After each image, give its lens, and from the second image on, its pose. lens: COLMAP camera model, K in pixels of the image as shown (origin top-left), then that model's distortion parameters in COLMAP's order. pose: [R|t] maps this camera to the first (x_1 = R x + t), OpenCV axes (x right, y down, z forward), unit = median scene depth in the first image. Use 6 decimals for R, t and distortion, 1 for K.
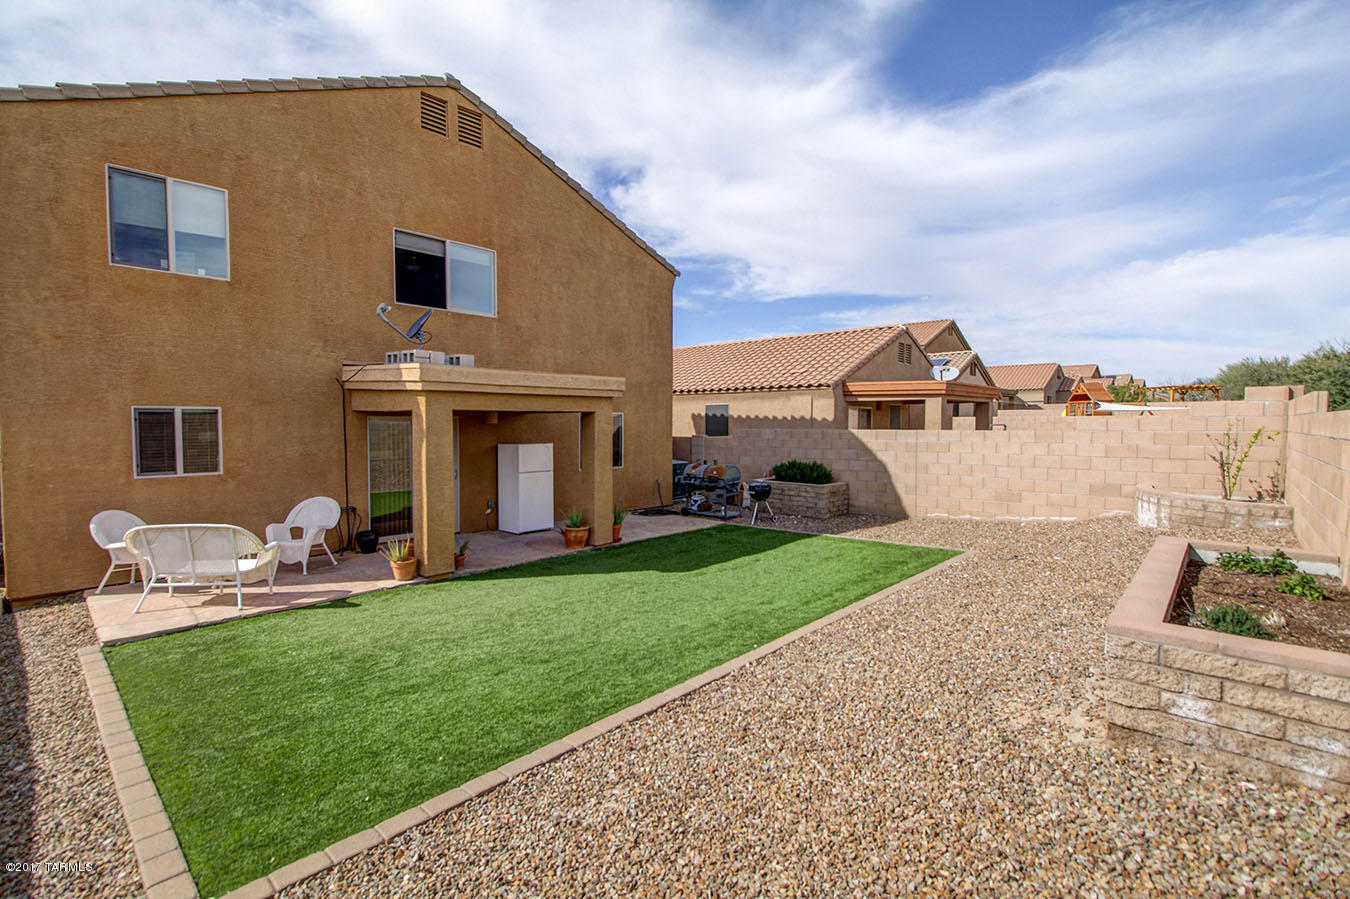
lens RADIAL K [[636.3, 0, 675.0], [0, 636.3, 449.5], [0, 0, 1]] dist [0.000086, -0.000185]
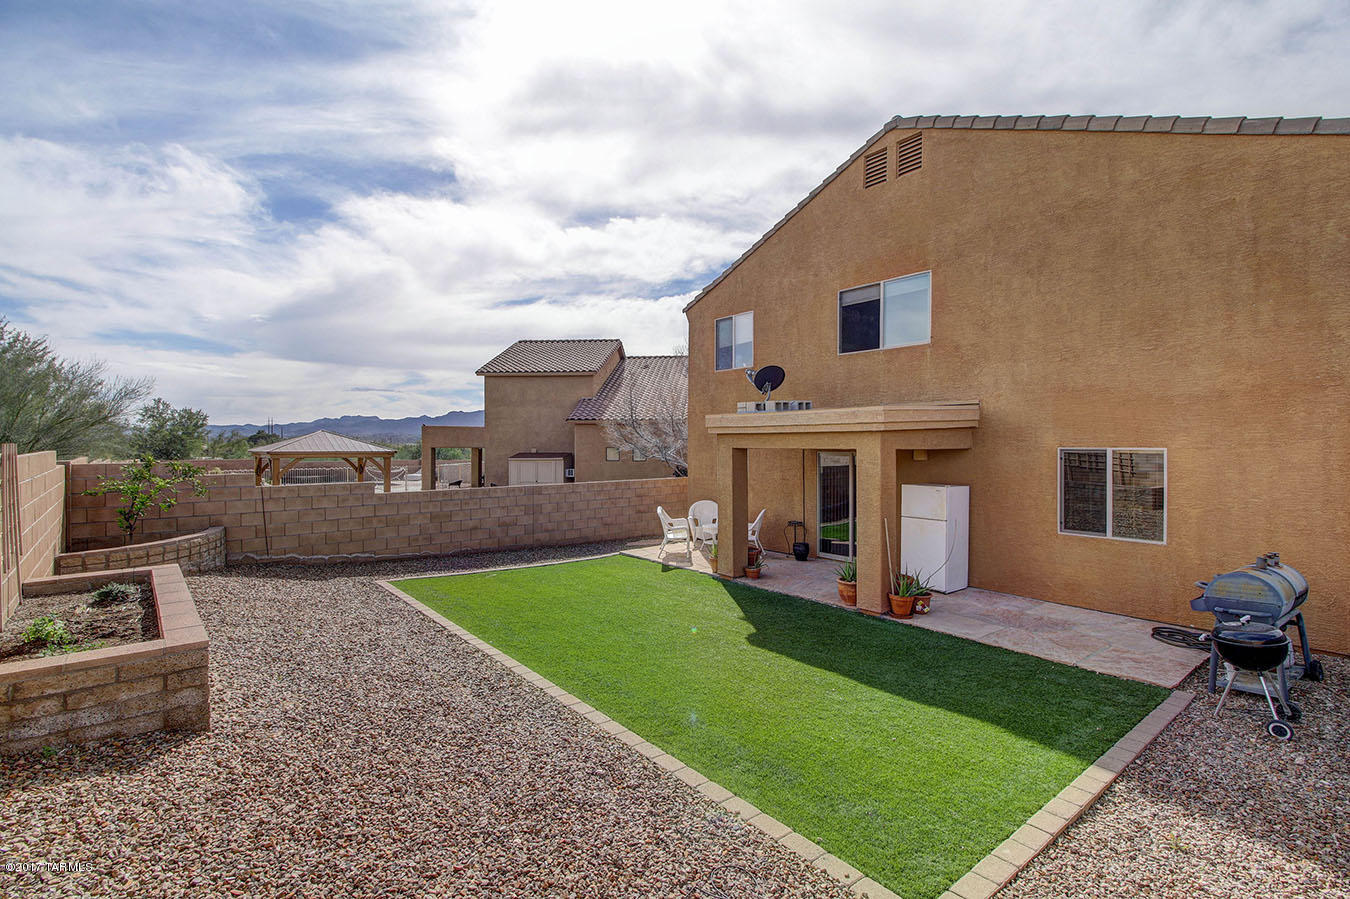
lens RADIAL K [[636.3, 0, 675.0], [0, 636.3, 449.5], [0, 0, 1]] dist [0.000086, -0.000185]
pose [[-0.153987, -0.010270, -0.988020, 0.697350], [-0.058612, 0.998280, -0.001241, -0.038154], [0.986333, 0.057719, -0.154324, 0.842027]]
